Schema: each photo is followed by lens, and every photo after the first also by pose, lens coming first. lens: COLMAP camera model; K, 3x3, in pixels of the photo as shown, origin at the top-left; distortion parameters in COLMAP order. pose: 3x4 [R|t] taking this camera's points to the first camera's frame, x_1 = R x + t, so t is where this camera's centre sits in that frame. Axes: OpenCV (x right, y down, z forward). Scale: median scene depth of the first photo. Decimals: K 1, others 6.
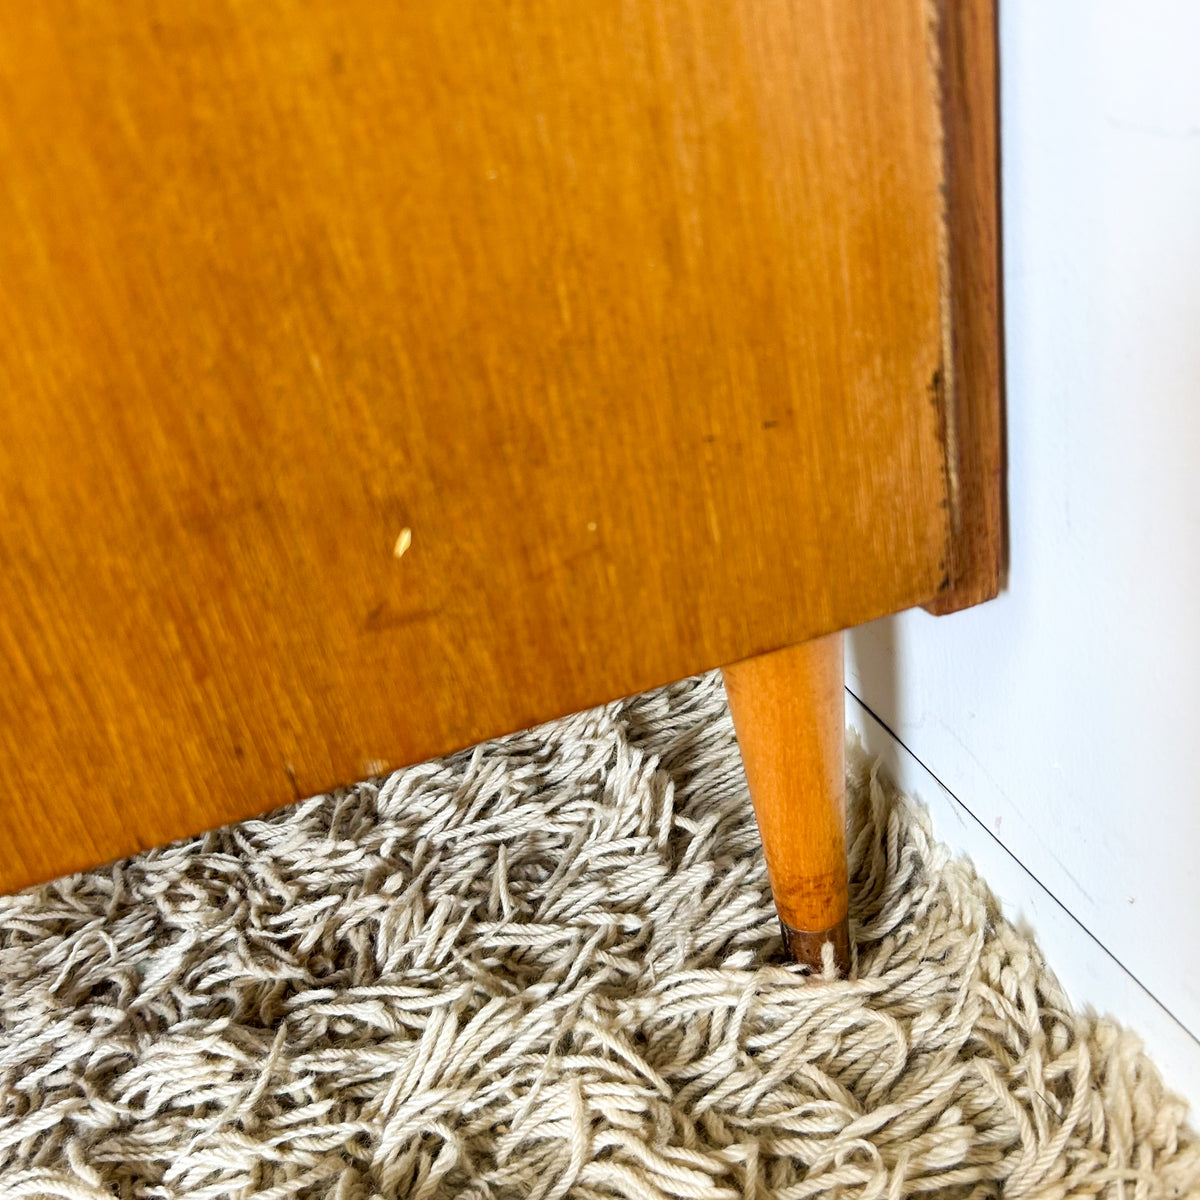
lens RADIAL K [[1230.2, 0, 597.5], [0, 1230.2, 605.0], [0, 0, 1]] dist [0.024277, 0.000000]
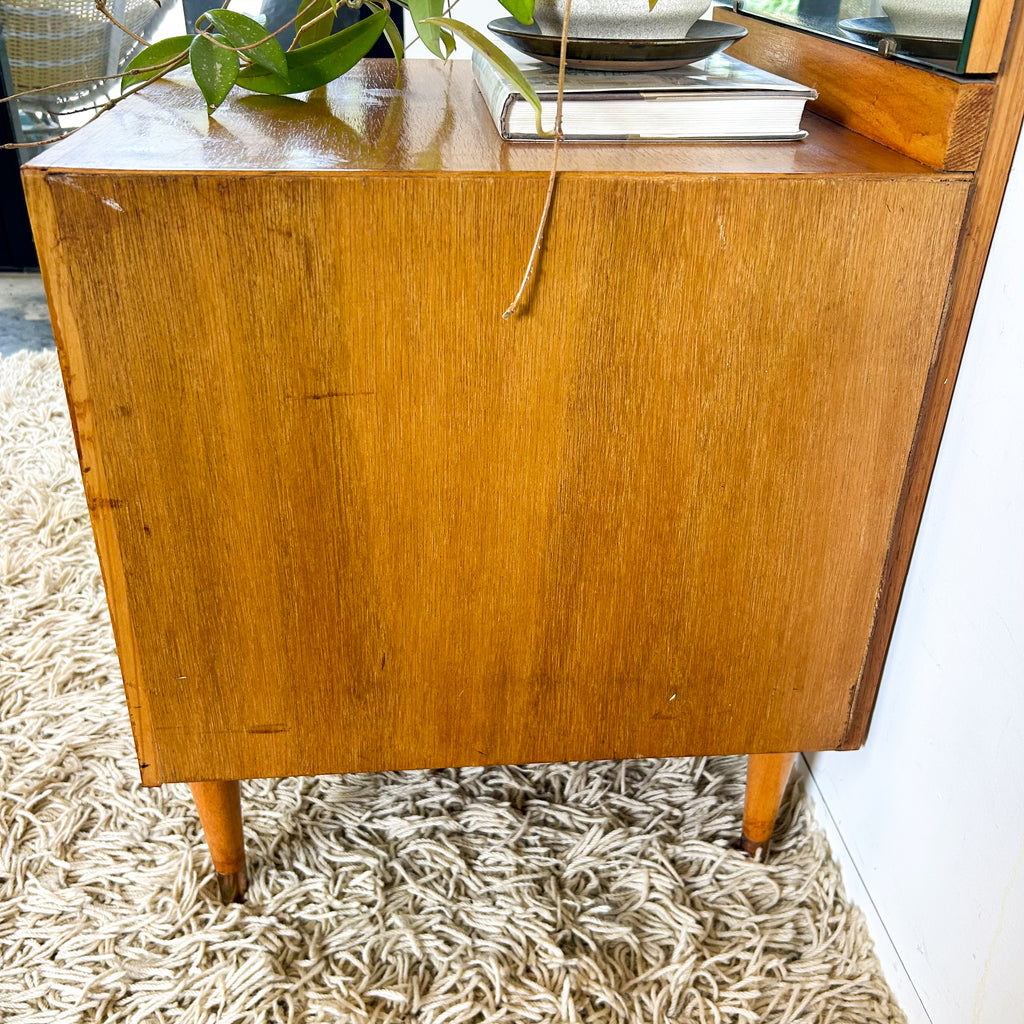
lens RADIAL K [[1049.8, 0, 515.0], [0, 1049.8, 510.6], [0, 0, 1]] dist [0.024277, 0.000000]
pose [[0.960617, 0.268180, -0.072767, -0.306186], [-0.264989, 0.962922, 0.050625, -0.347859], [0.083646, -0.029349, 0.996063, -1.107524]]
